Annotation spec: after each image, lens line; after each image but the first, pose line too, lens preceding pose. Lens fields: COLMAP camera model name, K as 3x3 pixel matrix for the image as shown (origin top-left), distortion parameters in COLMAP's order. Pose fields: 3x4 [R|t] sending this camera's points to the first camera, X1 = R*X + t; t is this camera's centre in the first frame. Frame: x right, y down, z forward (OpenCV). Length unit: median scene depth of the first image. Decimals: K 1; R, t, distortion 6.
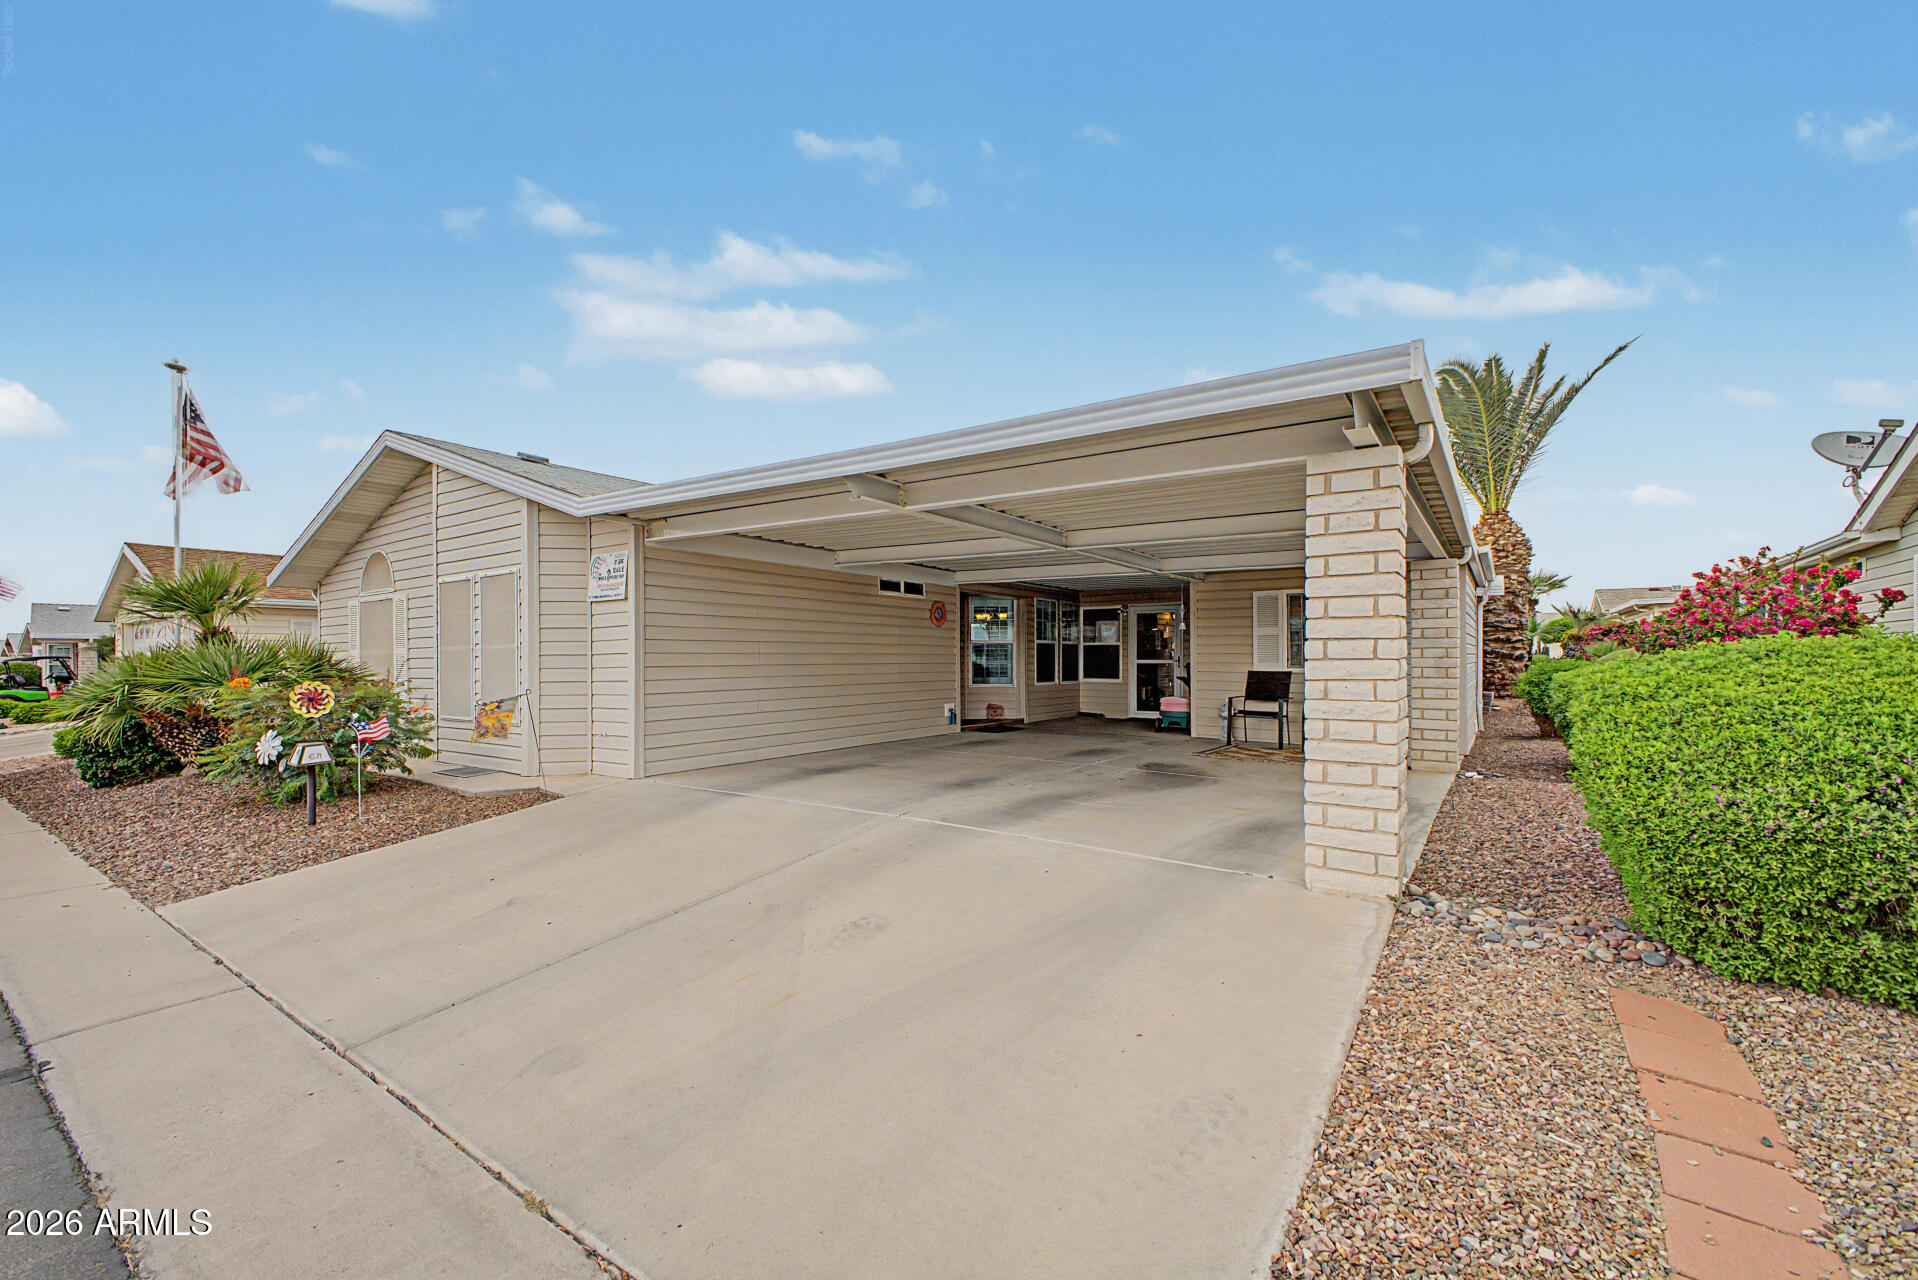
lens RADIAL K [[771.1, 0, 958.6], [0, 771.1, 650.3], [0, 0, 1]] dist [0.014740, -0.000388]
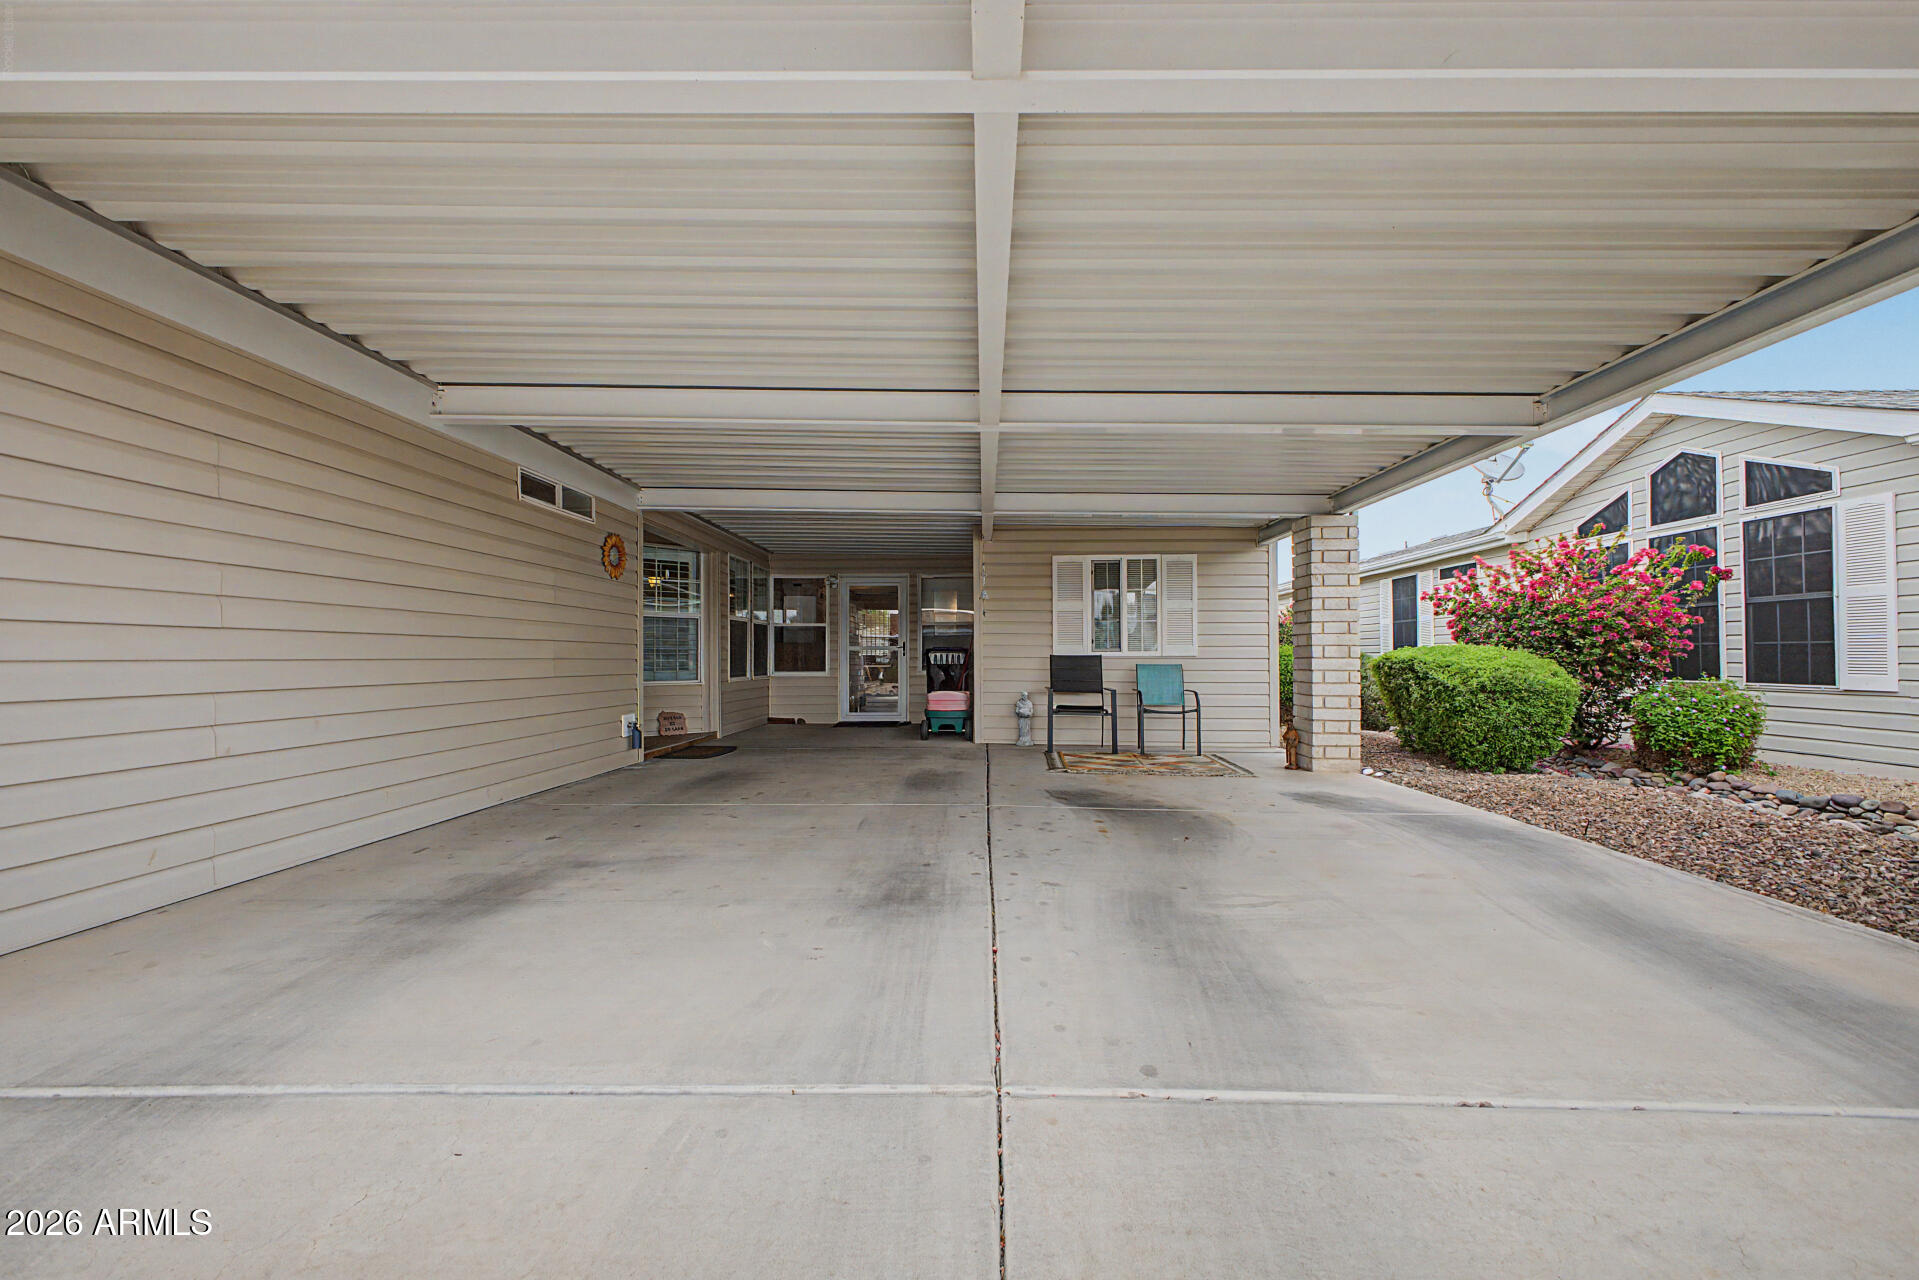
lens RADIAL K [[771.5, 0, 967.2], [0, 771.5, 642.9], [0, 0, 1]] dist [0.014740, -0.000388]
pose [[0.821804, 0.009023, 0.569699, -0.134887], [-0.002372, 0.999920, -0.012415, 0.022716], [-0.569765, 0.008852, 0.821760, 0.378834]]
